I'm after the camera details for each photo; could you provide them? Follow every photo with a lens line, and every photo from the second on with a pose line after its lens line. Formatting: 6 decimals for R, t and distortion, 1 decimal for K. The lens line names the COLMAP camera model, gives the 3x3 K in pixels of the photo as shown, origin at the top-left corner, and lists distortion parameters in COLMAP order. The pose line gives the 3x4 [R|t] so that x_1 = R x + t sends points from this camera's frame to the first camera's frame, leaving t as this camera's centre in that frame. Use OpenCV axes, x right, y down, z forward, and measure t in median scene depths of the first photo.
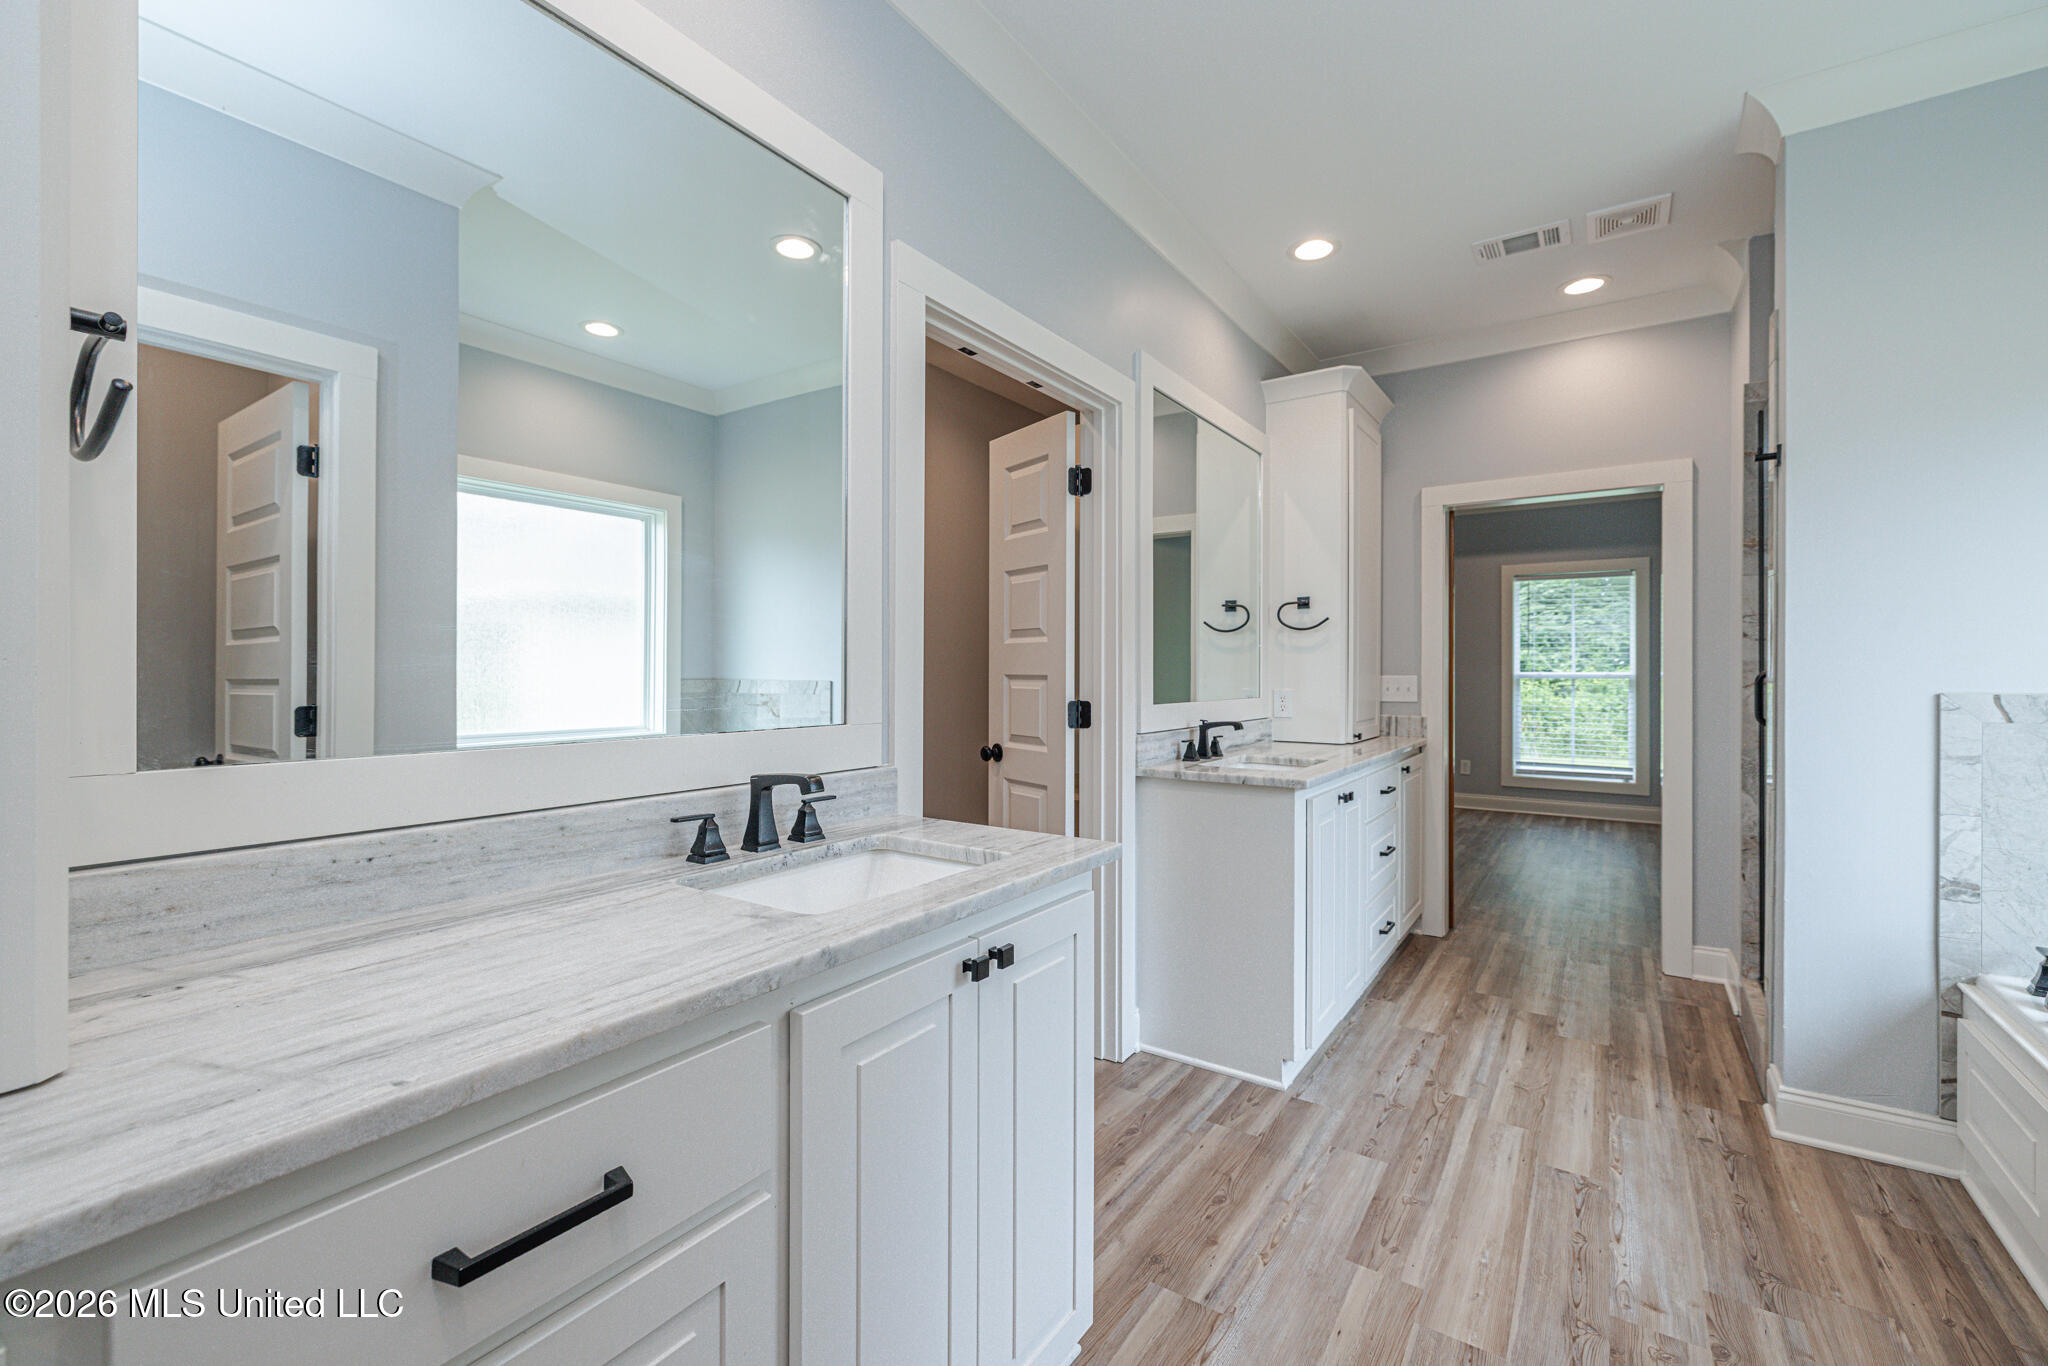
lens RADIAL K [[865.2, 0, 1019.2], [0, 865.2, 666.9], [0, 0, 1]] dist [0.000030, 0.000486]
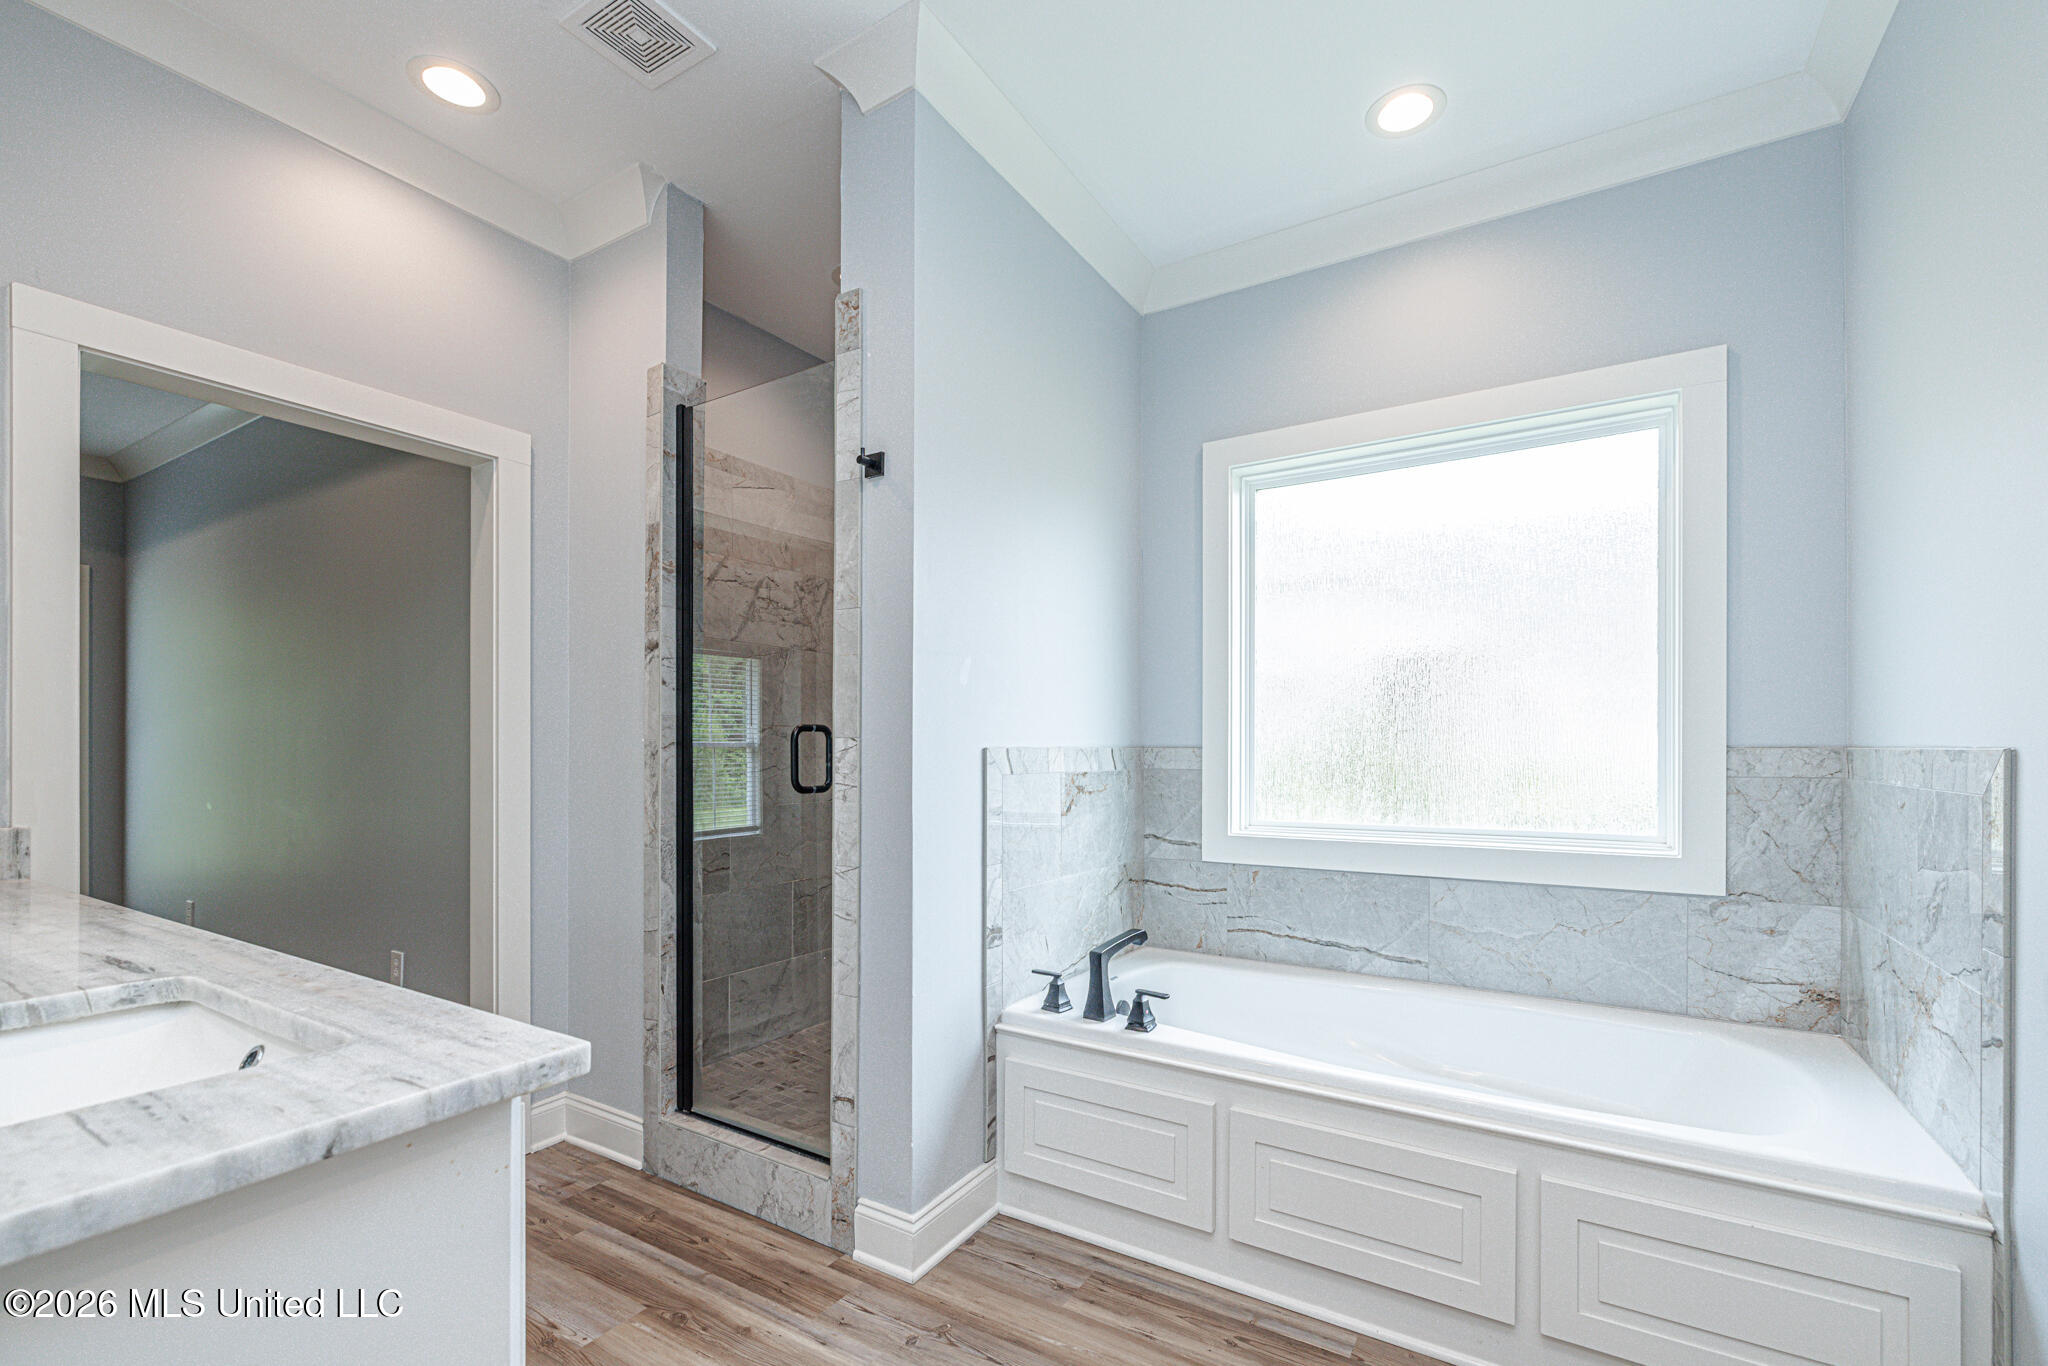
lens RADIAL K [[890.4, 0, 1026.4], [0, 890.4, 748.0], [0, 0, 1]] dist [0.000873, 0.000121]
pose [[-0.059713, -0.002614, 0.998212, 0.011902], [-0.004112, 0.999989, 0.002373, 0.027979], [-0.998207, -0.003963, -0.059723, 1.013859]]
